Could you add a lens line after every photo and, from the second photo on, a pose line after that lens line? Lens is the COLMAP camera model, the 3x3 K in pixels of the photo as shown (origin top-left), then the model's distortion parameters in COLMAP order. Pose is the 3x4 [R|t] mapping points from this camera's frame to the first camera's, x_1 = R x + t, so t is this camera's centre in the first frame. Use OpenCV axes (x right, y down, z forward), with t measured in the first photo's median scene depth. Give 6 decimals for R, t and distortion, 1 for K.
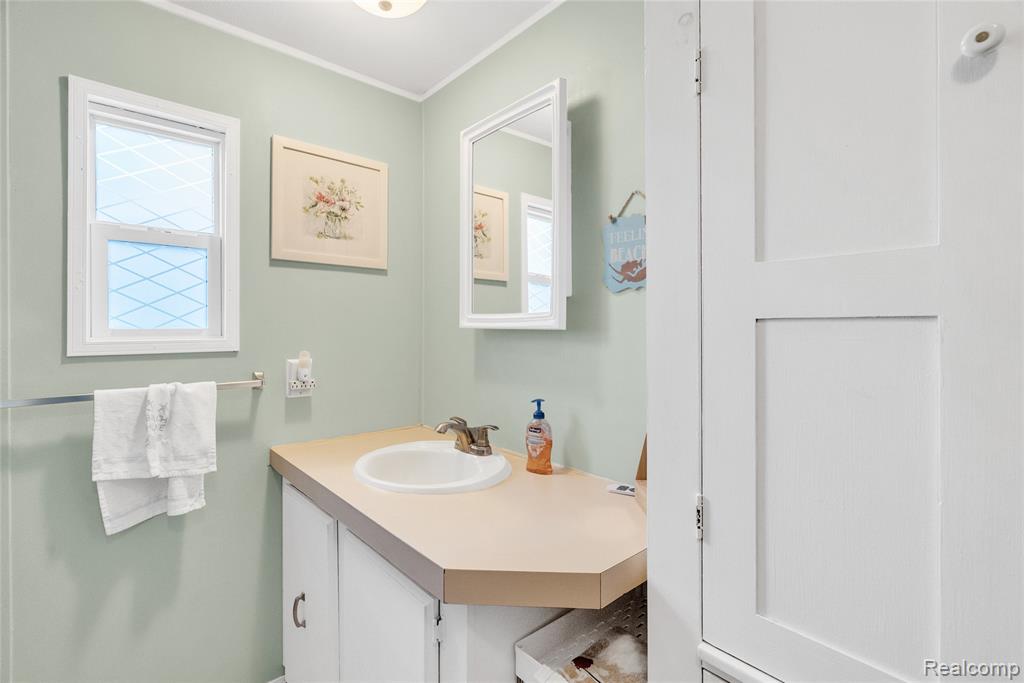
lens RADIAL K [[466.4, 0, 512.2], [0, 466.4, 328.5], [0, 0, 1]] dist [-0.005779, -0.000521]
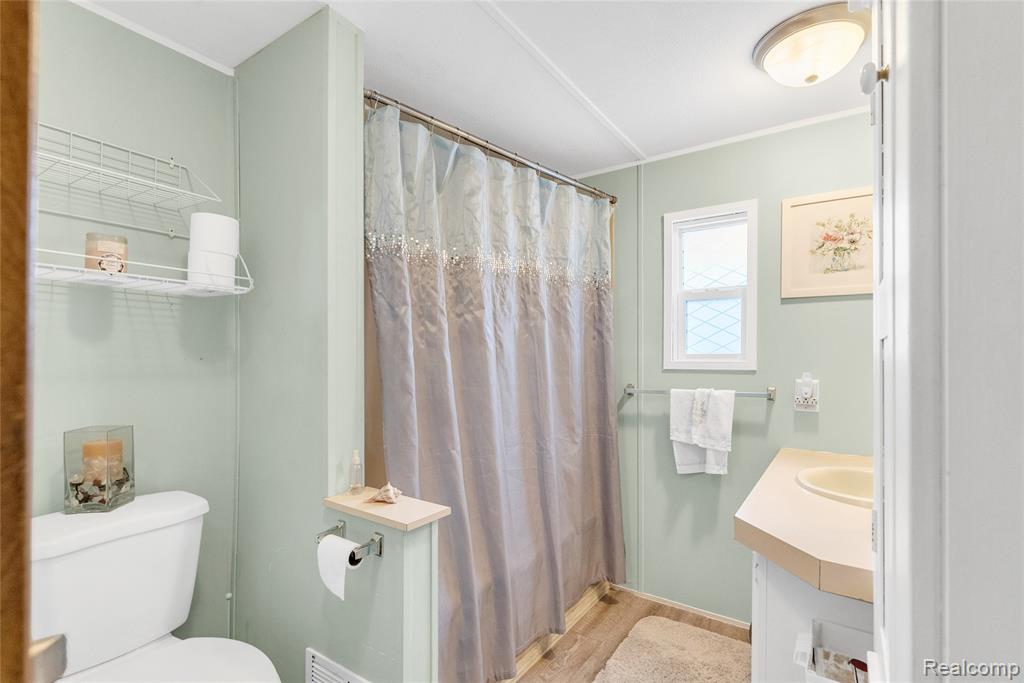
lens RADIAL K [[461.1, 0, 512.7], [0, 461.1, 347.3], [0, 0, 1]] dist [-0.001889, 0.000063]
pose [[0.244041, -0.013878, -0.969665, 0.554278], [0.000228, 0.999898, -0.014253, 0.000477], [0.969765, 0.003257, 0.244020, -0.014308]]
